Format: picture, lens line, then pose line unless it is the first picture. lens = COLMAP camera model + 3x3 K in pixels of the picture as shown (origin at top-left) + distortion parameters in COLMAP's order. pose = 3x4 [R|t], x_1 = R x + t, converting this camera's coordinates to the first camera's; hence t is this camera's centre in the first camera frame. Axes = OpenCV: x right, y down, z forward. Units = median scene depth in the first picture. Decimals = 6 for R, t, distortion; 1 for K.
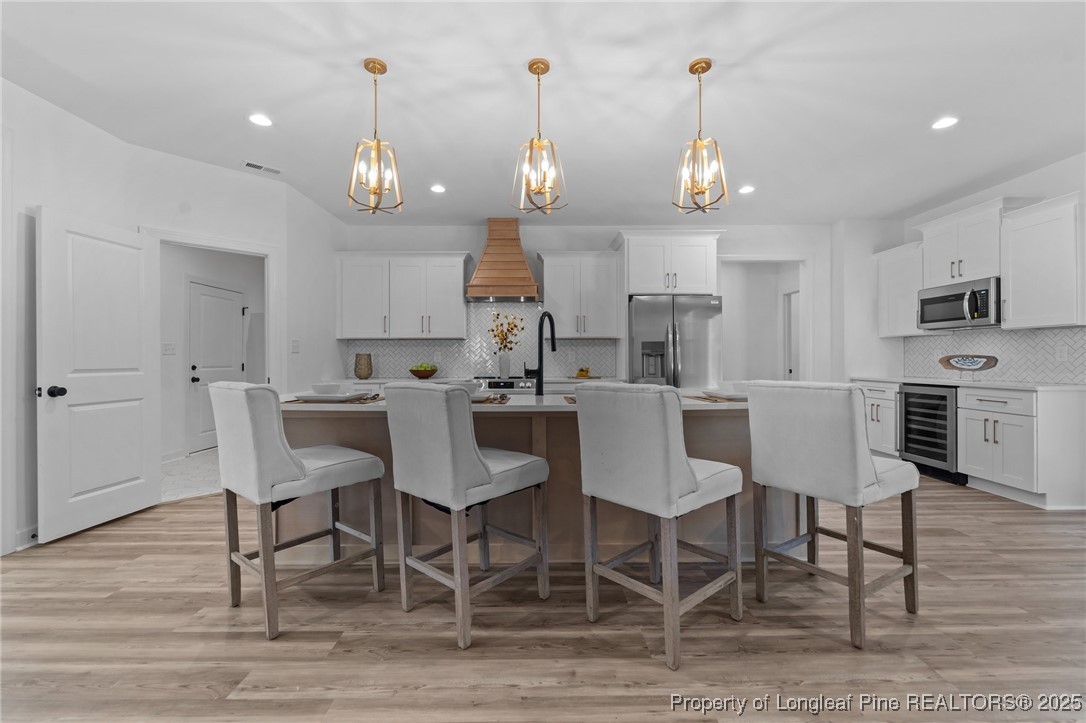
lens RADIAL K [[443.7, 0, 539.7], [0, 443.7, 358.7], [0, 0, 1]] dist [-0.001804, -0.000576]
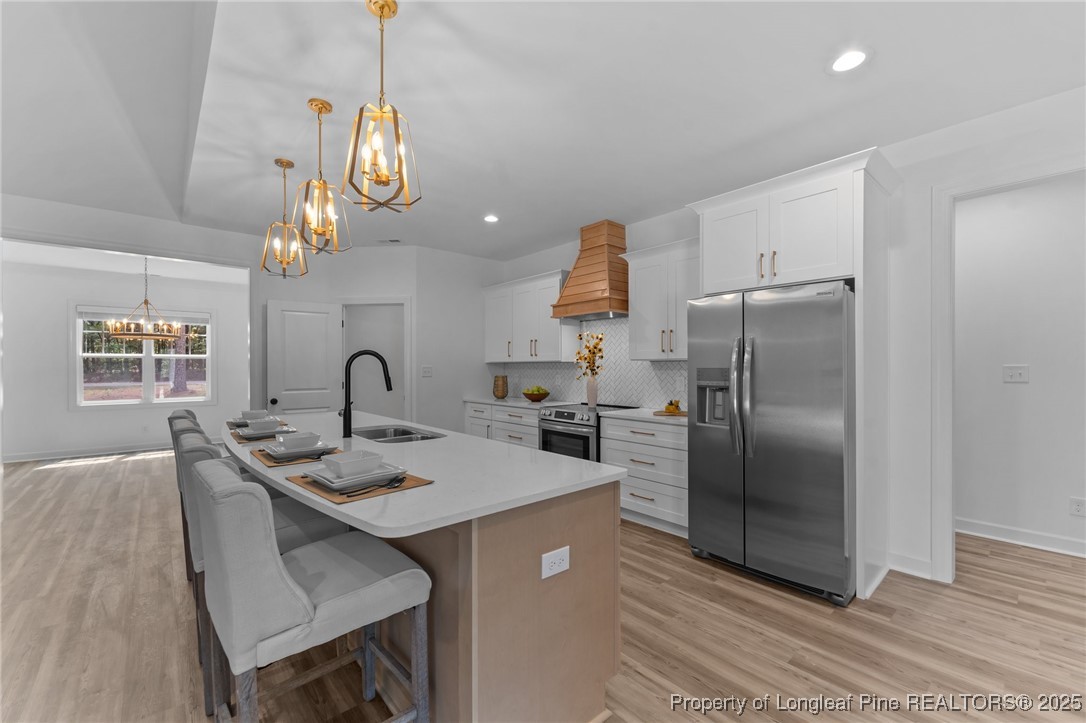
lens RADIAL K [[442.7, 0, 541.2], [0, 442.7, 367.5], [0, 0, 1]] dist [-0.000386, -0.000264]
pose [[0.651487, 0.003942, -0.758650, 0.641044], [0.000595, 0.999984, 0.005706, -0.048150], [0.758660, -0.004169, 0.651474, 0.434583]]
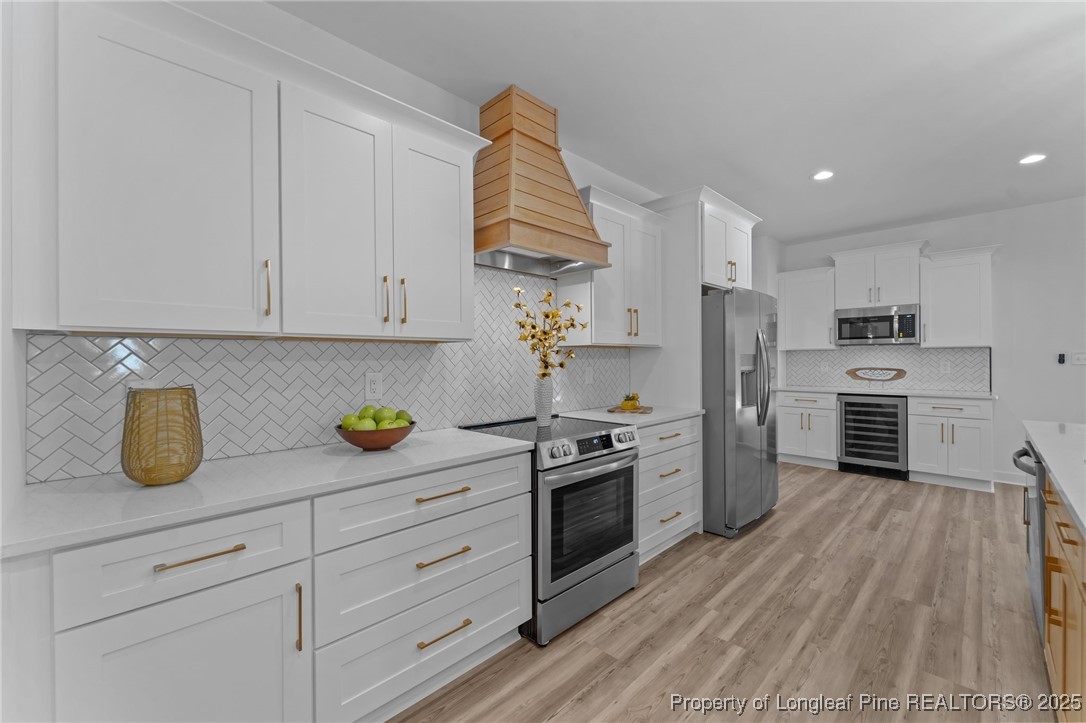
lens RADIAL K [[443.7, 0, 539.7], [0, 443.7, 358.7], [0, 0, 1]] dist [-0.001804, -0.000576]
pose [[0.713383, -0.001850, 0.700772, -0.528336], [0.002899, 0.999996, -0.000311, -0.035890], [-0.700768, 0.002254, 0.713385, 0.803193]]
